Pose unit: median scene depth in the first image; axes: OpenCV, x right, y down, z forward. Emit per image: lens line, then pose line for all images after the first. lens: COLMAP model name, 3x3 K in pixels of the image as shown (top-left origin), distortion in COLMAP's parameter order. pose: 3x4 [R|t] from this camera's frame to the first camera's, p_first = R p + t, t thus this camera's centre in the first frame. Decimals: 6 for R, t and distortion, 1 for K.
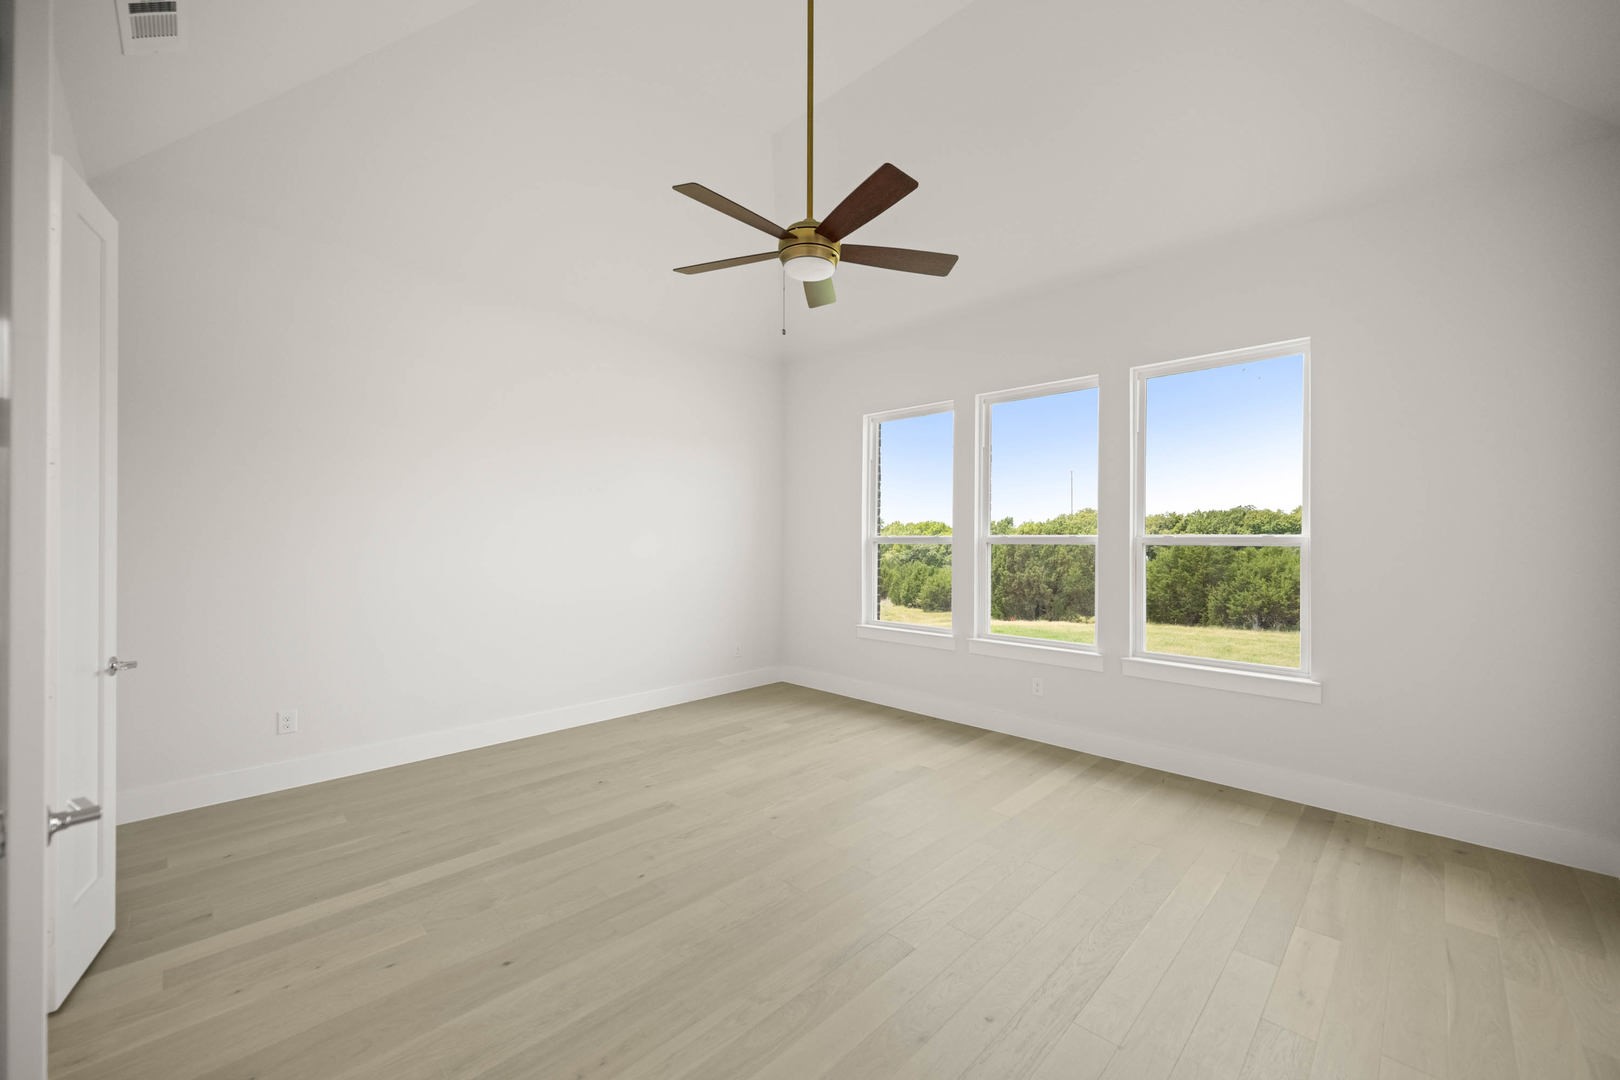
lens RADIAL K [[630.4, 0, 810.0], [0, 630.4, 540.0], [0, 0, 1]] dist [-0.001446, -0.000233]
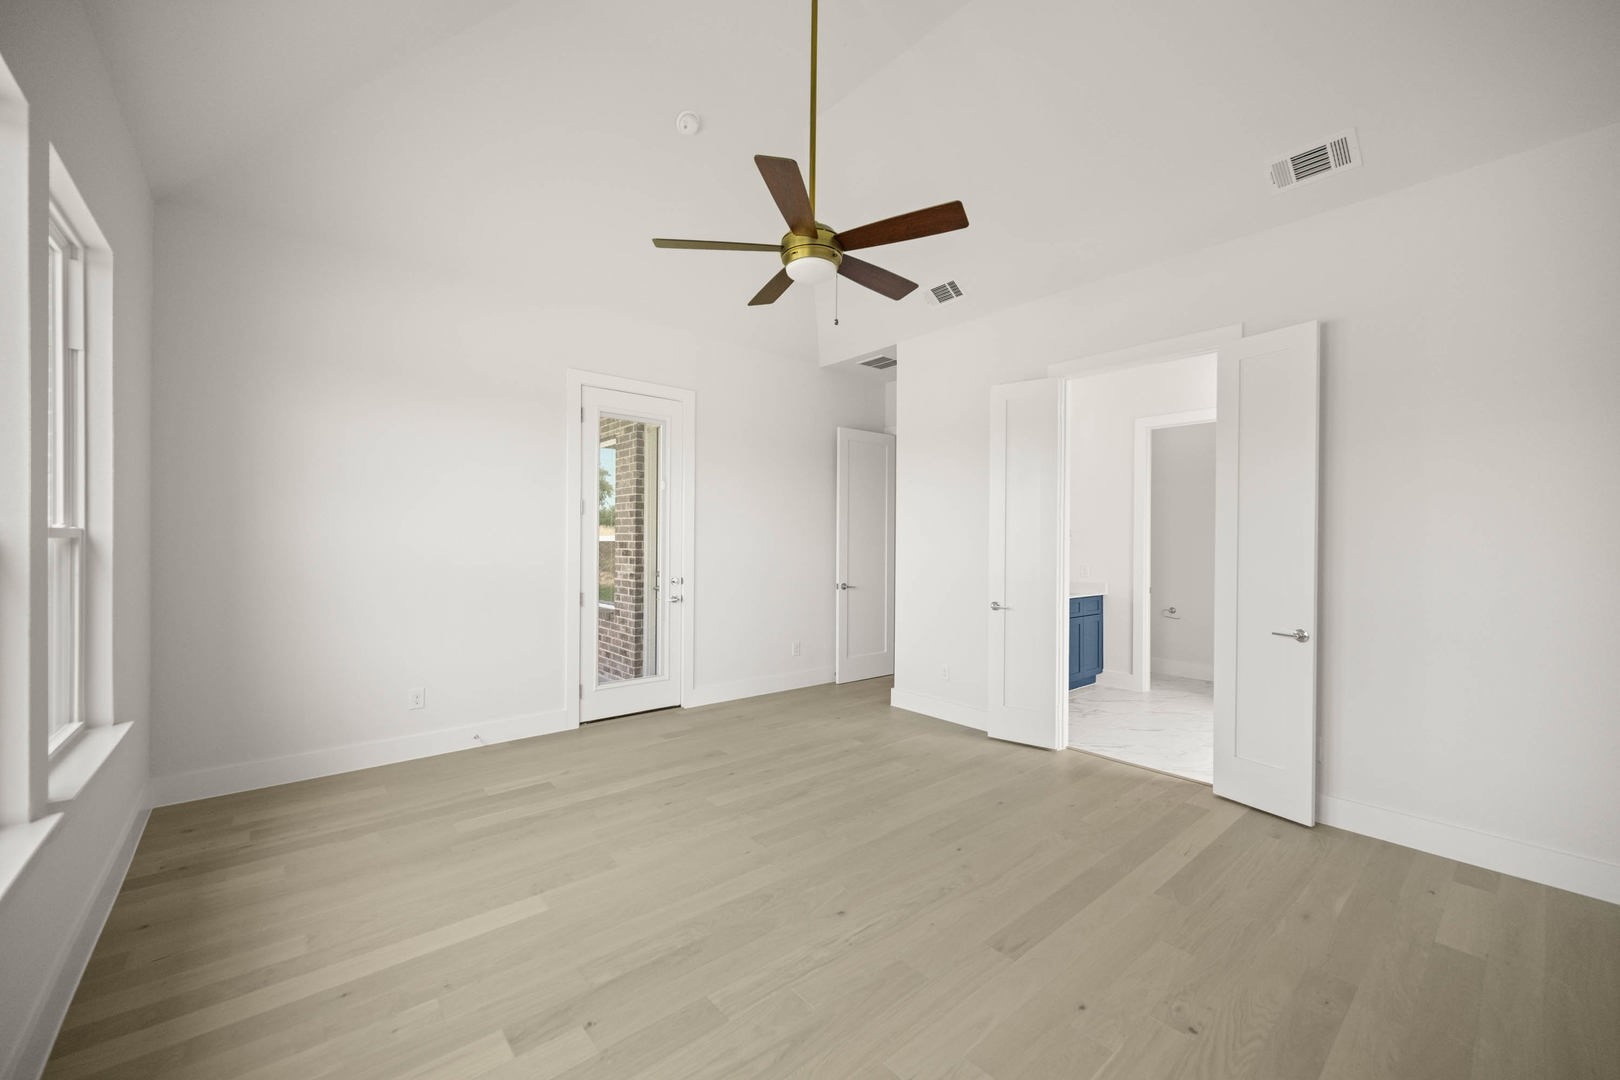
lens RADIAL K [[630.4, 0, 810.0], [0, 630.4, 540.0], [0, 0, 1]] dist [-0.001446, -0.000233]
pose [[-0.995825, -0.012308, 0.090452, -0.086706], [-0.011702, 0.999905, 0.007227, -0.009718], [-0.090533, 0.006138, -0.995875, 1.850915]]
